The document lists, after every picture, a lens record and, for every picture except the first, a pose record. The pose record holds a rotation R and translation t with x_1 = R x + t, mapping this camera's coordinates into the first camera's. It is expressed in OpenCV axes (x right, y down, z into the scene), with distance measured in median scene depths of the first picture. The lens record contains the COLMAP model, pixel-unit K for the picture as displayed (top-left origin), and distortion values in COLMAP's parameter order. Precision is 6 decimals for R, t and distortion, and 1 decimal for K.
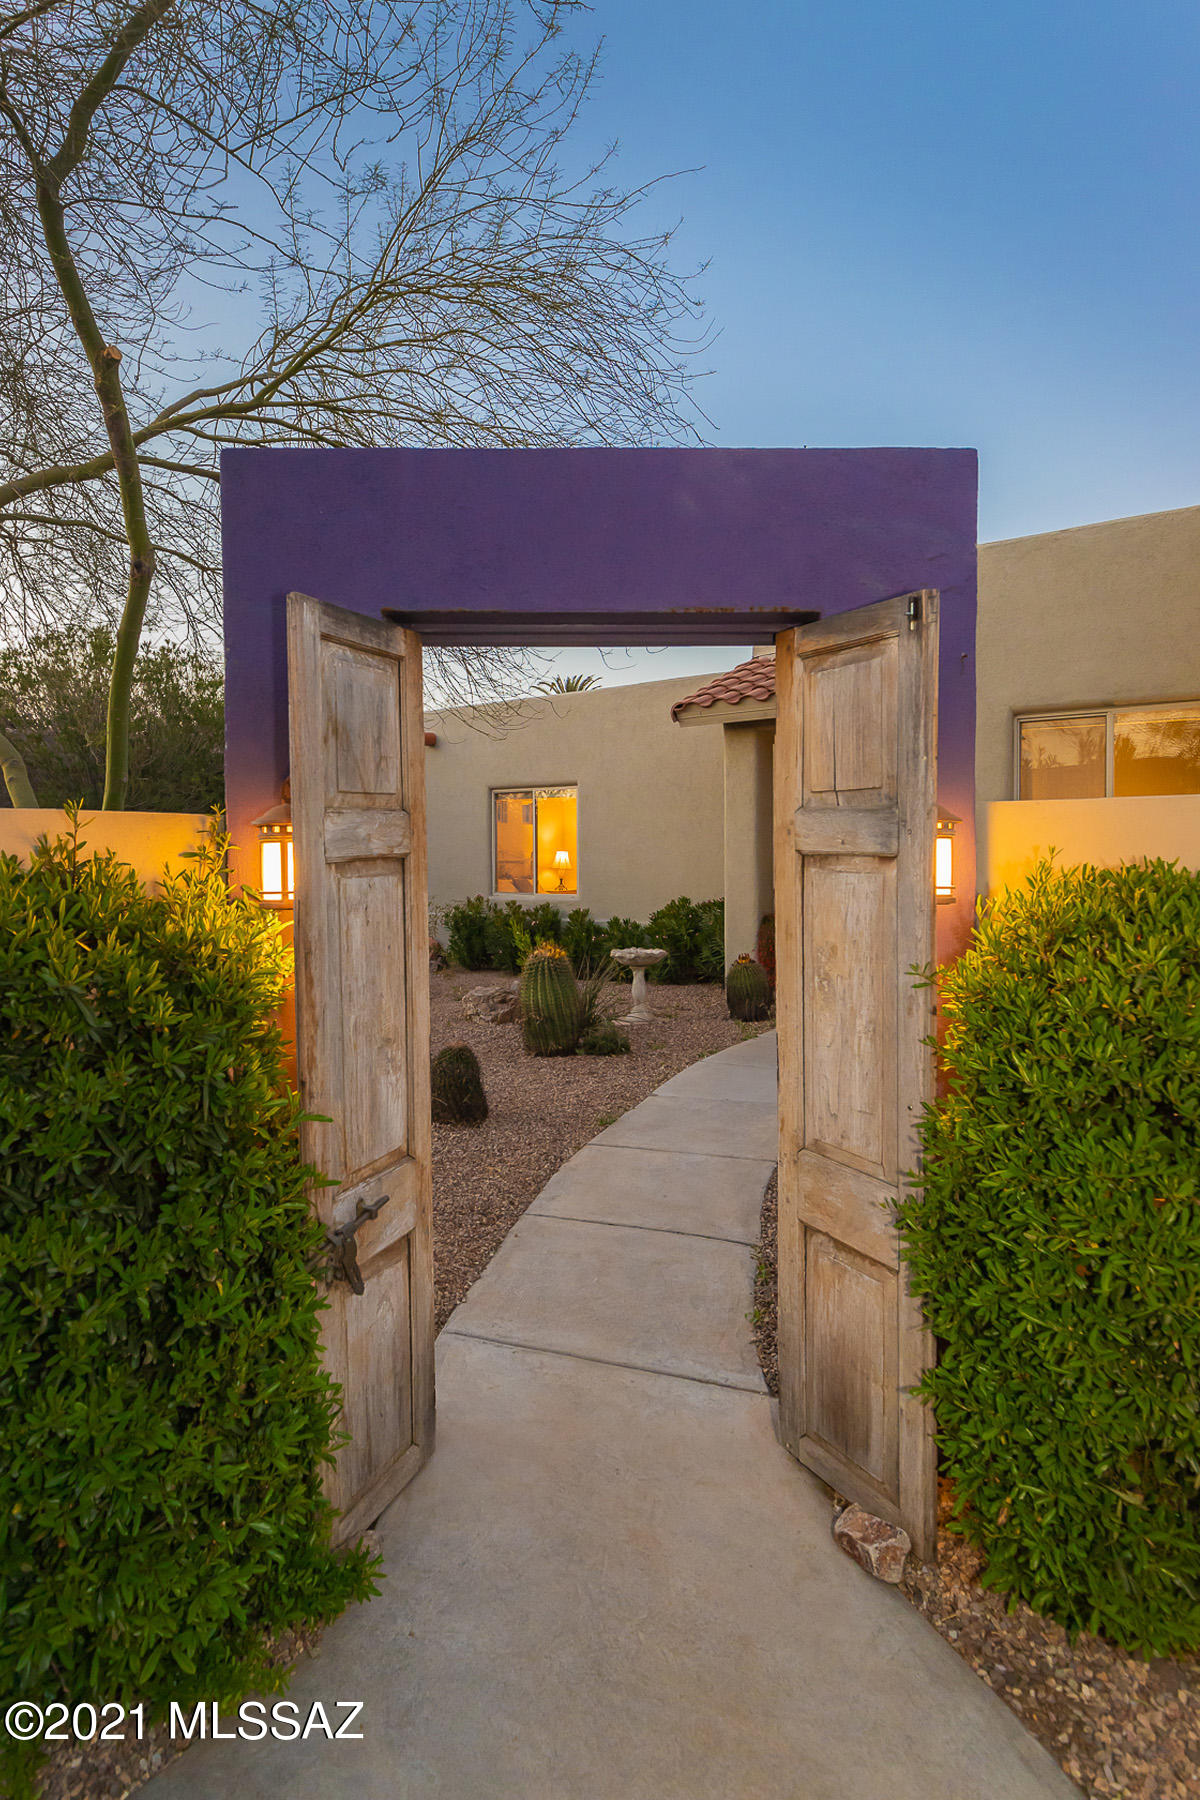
lens RADIAL K [[818.6, 0, 599.1], [0, 818.6, 859.2], [0, 0, 1]] dist [0.003726, 0.000217]
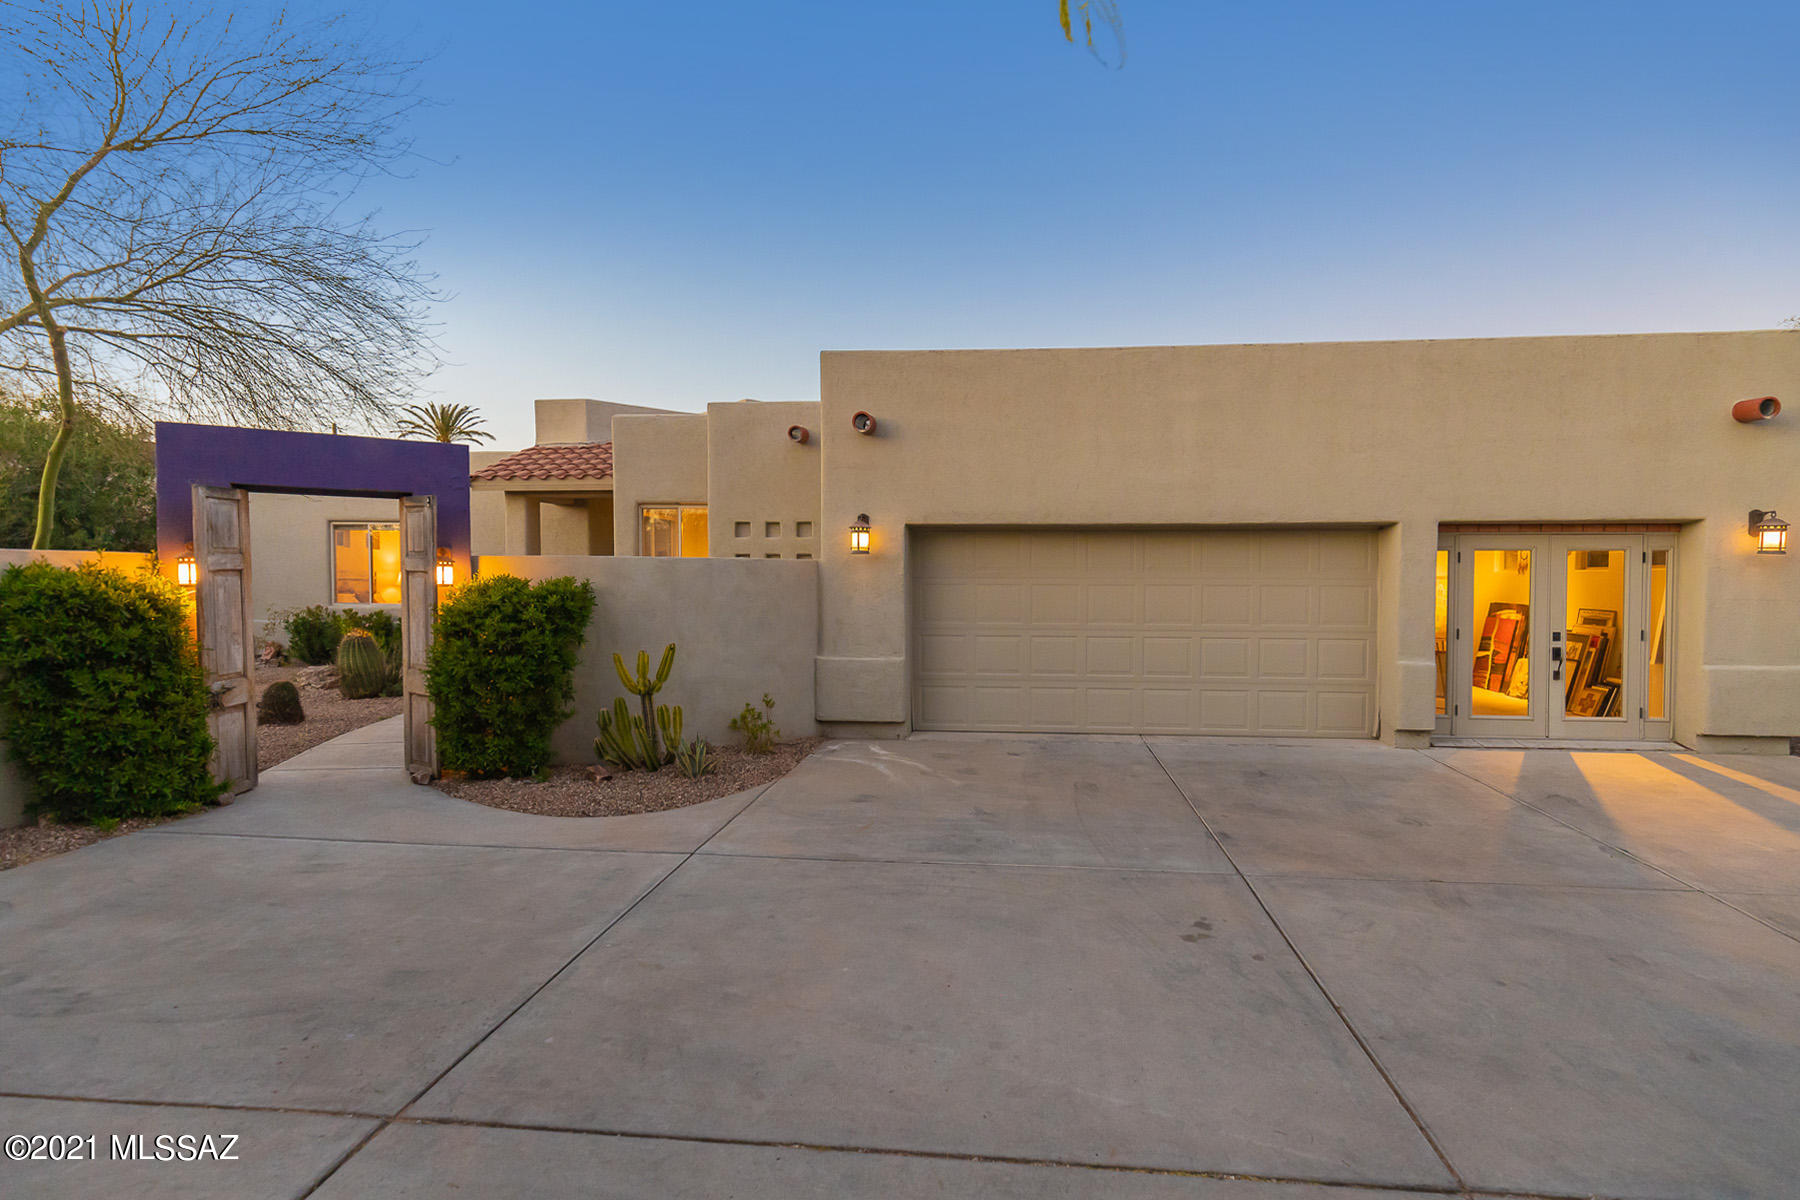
lens RADIAL K [[730.3, 0, 859.3], [0, 730.3, 601.1], [0, 0, 1]] dist [0.002310, 0.000194]
pose [[0.893573, -0.002425, 0.448911, 0.278622], [-0.008703, 0.999704, 0.022724, 0.014723], [-0.448833, -0.024213, 0.893288, -1.154892]]
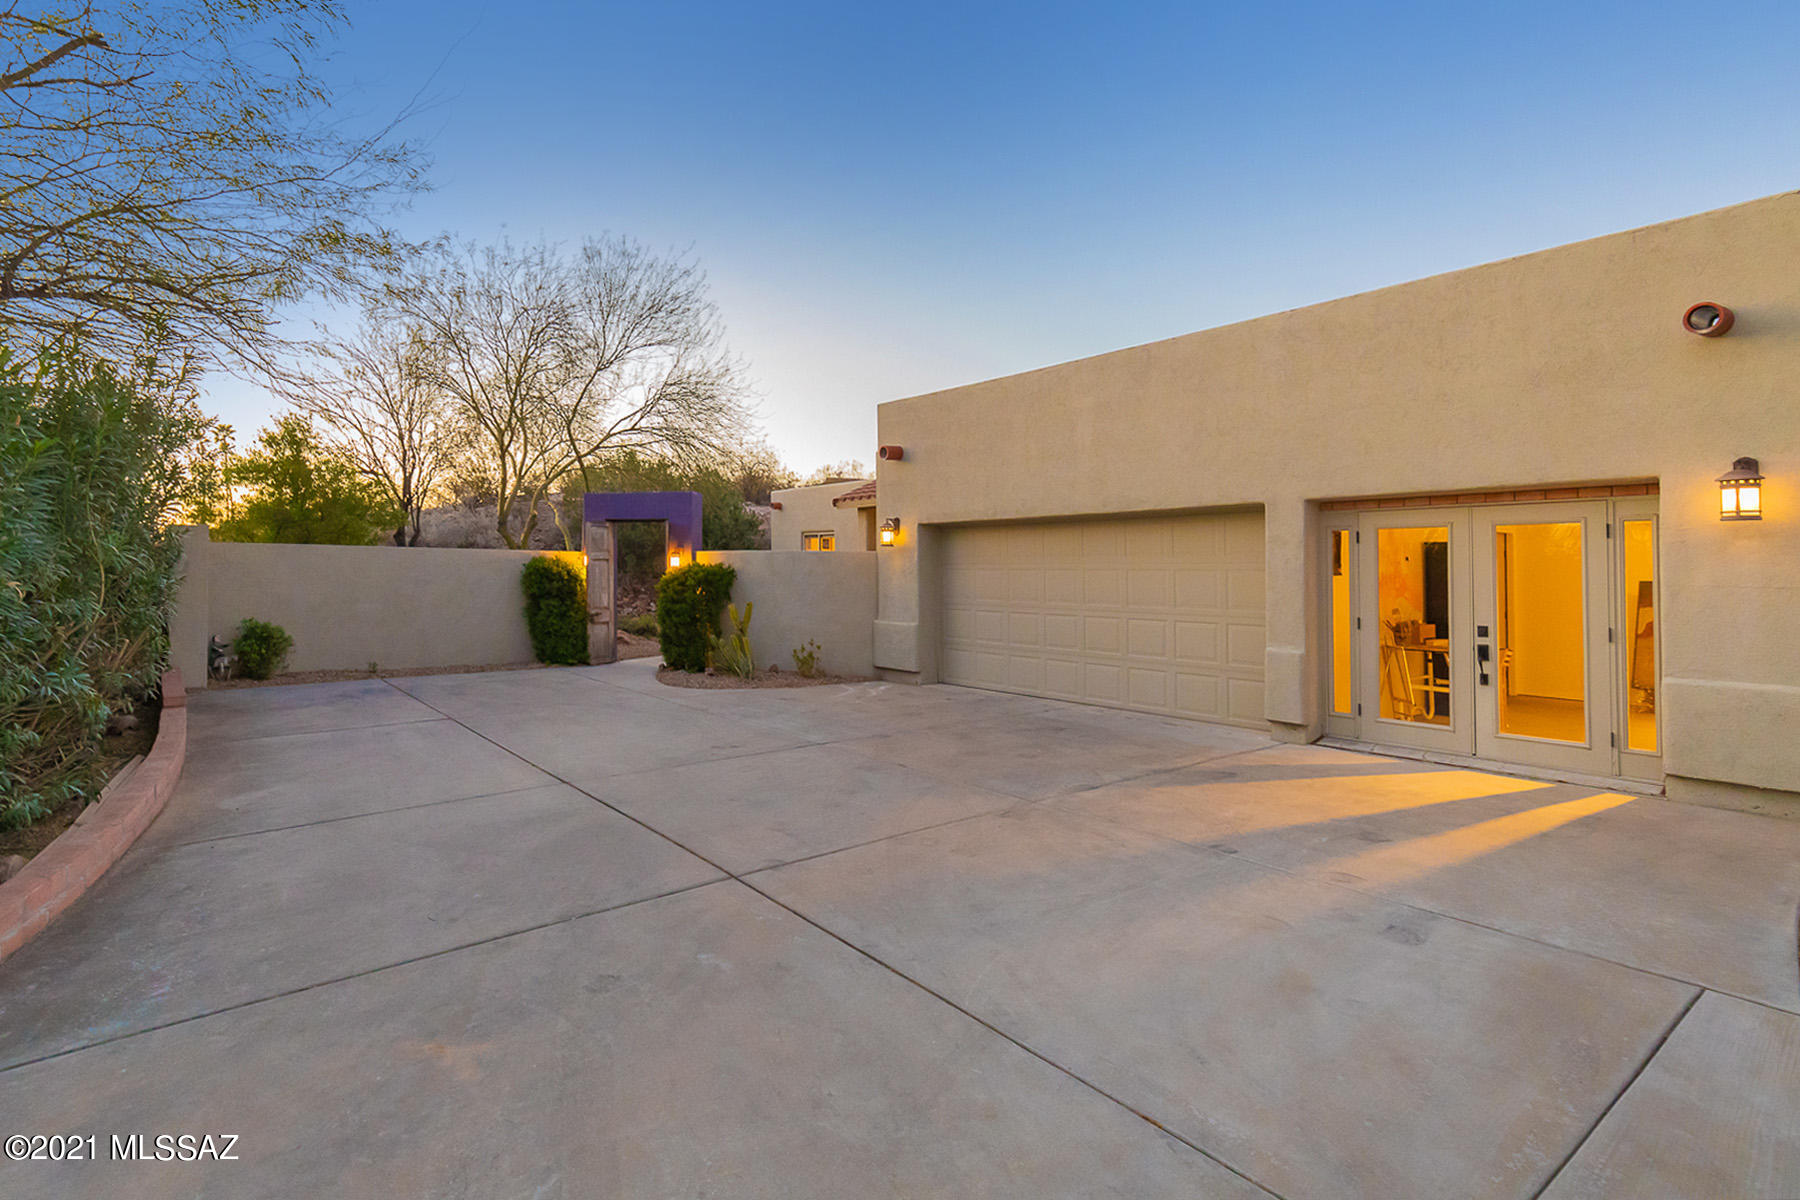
lens RADIAL K [[818.6, 0, 913.5], [0, 818.6, 579.7], [0, 0, 1]] dist [0.003726, 0.000217]
pose [[0.957117, 0.022922, -0.288793, 1.914802], [-0.024211, 0.999706, -0.000894, 0.051796], [0.288688, 0.007847, 0.957391, -2.161248]]
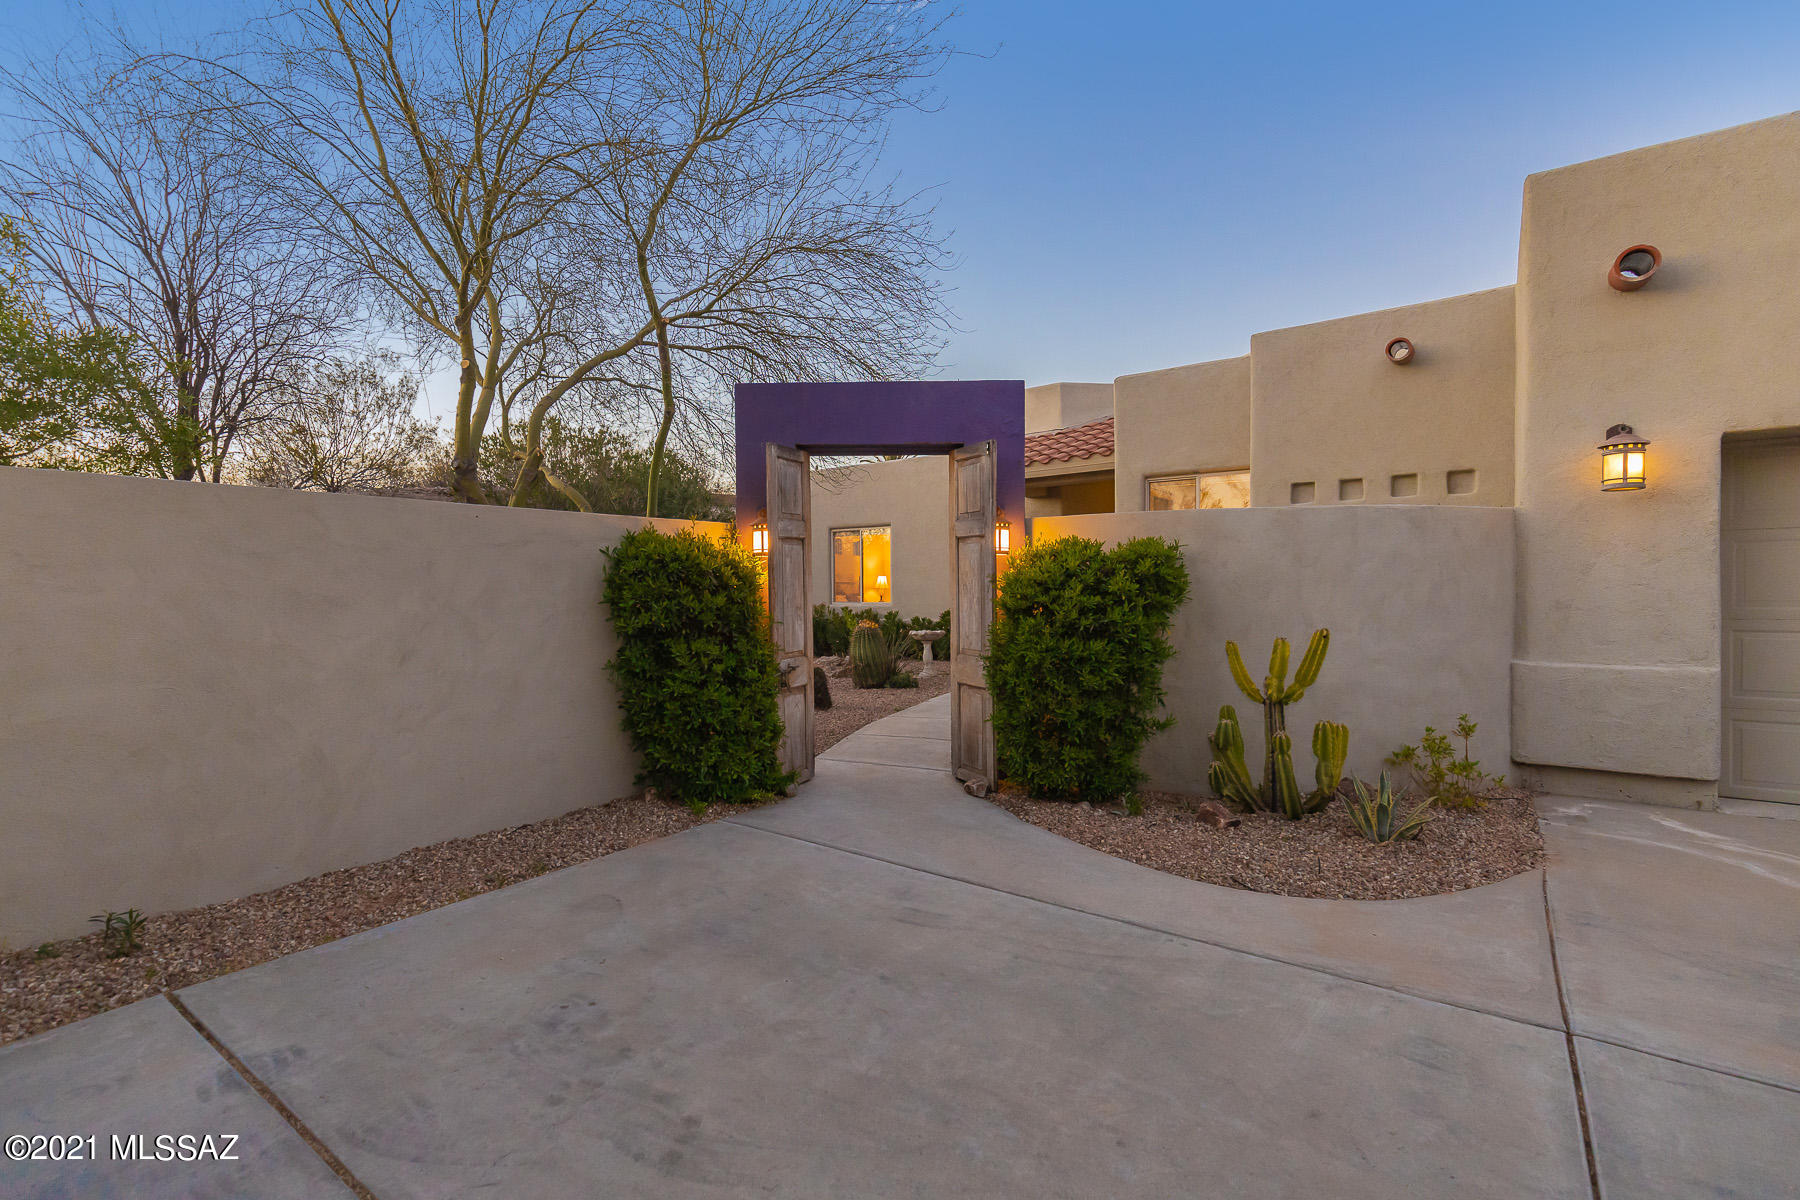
lens RADIAL K [[697.4, 0, 900.0], [0, 697.4, 600.0], [0, 0, 1]] dist [0.005762, 0.000029]
pose [[0.999607, 0.000461, -0.028023, 0.067654], [-0.000305, 0.999984, 0.005583, 0.092393], [0.028025, -0.005573, 0.999592, -0.625349]]
